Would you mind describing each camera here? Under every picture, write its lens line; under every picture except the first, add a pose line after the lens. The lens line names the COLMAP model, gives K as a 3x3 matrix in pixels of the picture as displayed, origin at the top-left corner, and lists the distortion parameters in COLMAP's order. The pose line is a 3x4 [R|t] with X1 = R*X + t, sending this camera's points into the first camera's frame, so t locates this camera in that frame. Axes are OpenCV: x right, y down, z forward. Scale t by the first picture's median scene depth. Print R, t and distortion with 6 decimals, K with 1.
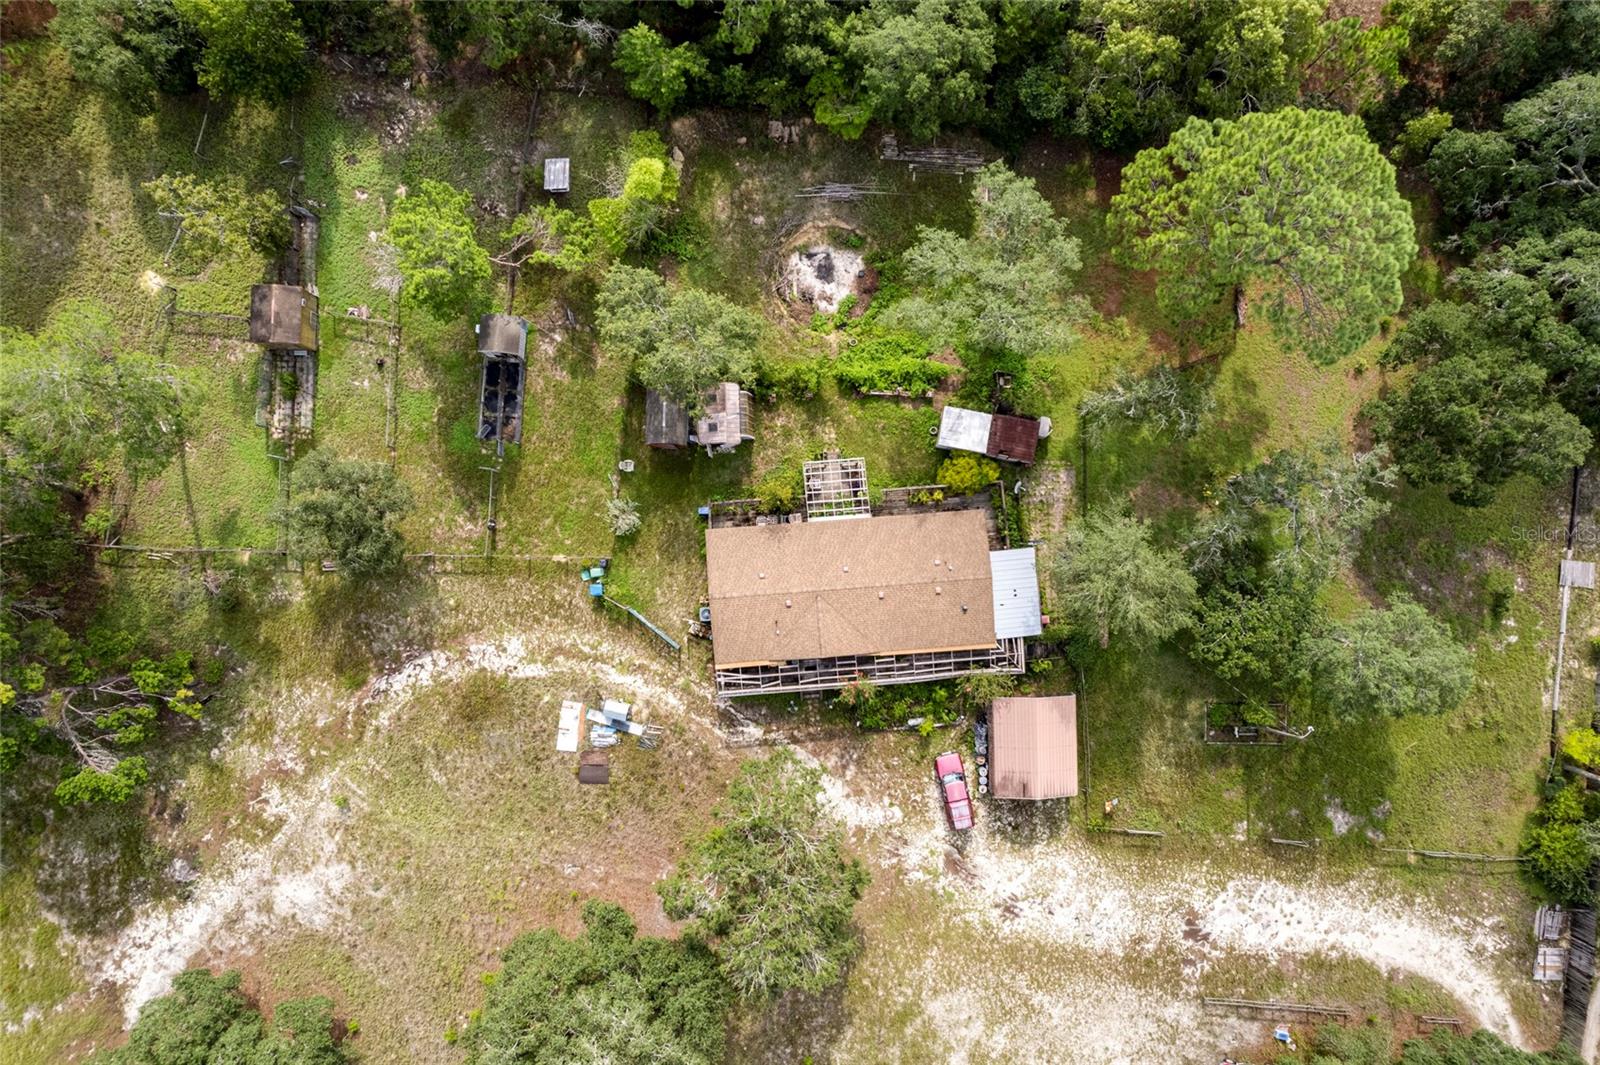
lens RADIAL K [[1017.0, 0, 800.0], [0, 1017.0, 532.5], [0, 0, 1]] dist [-0.071066, 0.069143]
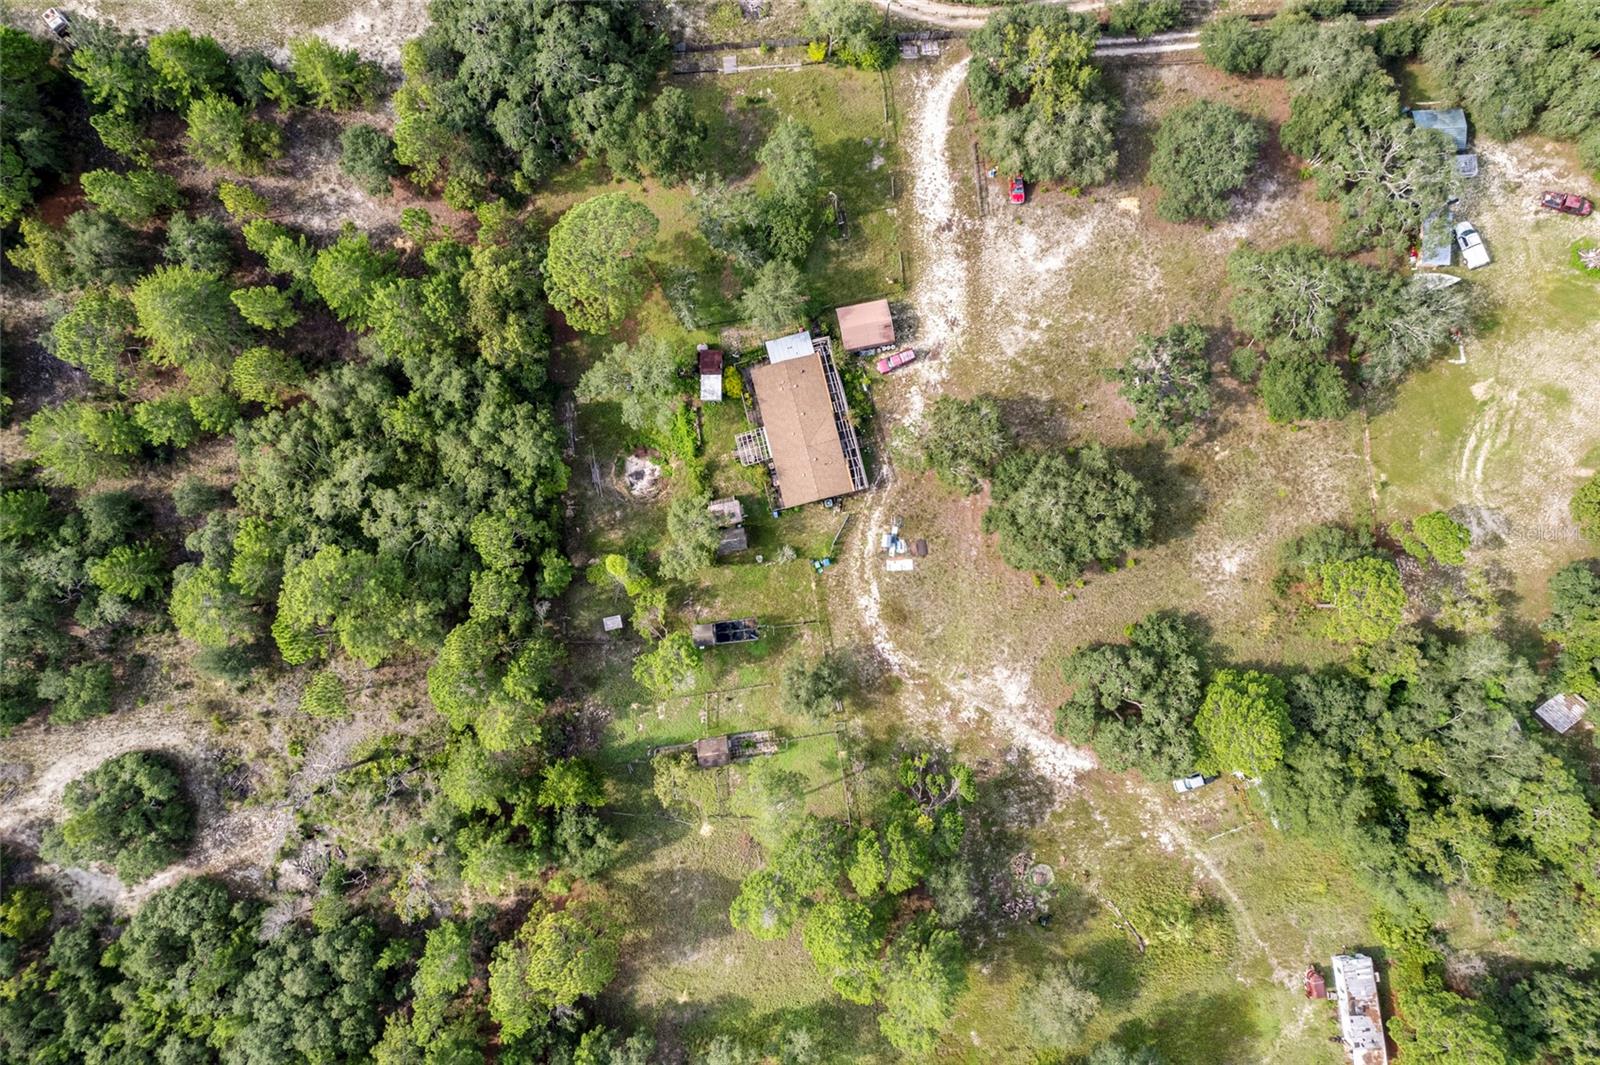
lens RADIAL K [[1017.0, 0, 800.0], [0, 1017.0, 532.5], [0, 0, 1]] dist [-0.071066, 0.069143]
pose [[-0.173983, -0.984258, 0.031071, -0.197462], [0.984335, -0.172909, 0.034454, -0.049022], [-0.028540, 0.036579, 0.998923, -0.919596]]
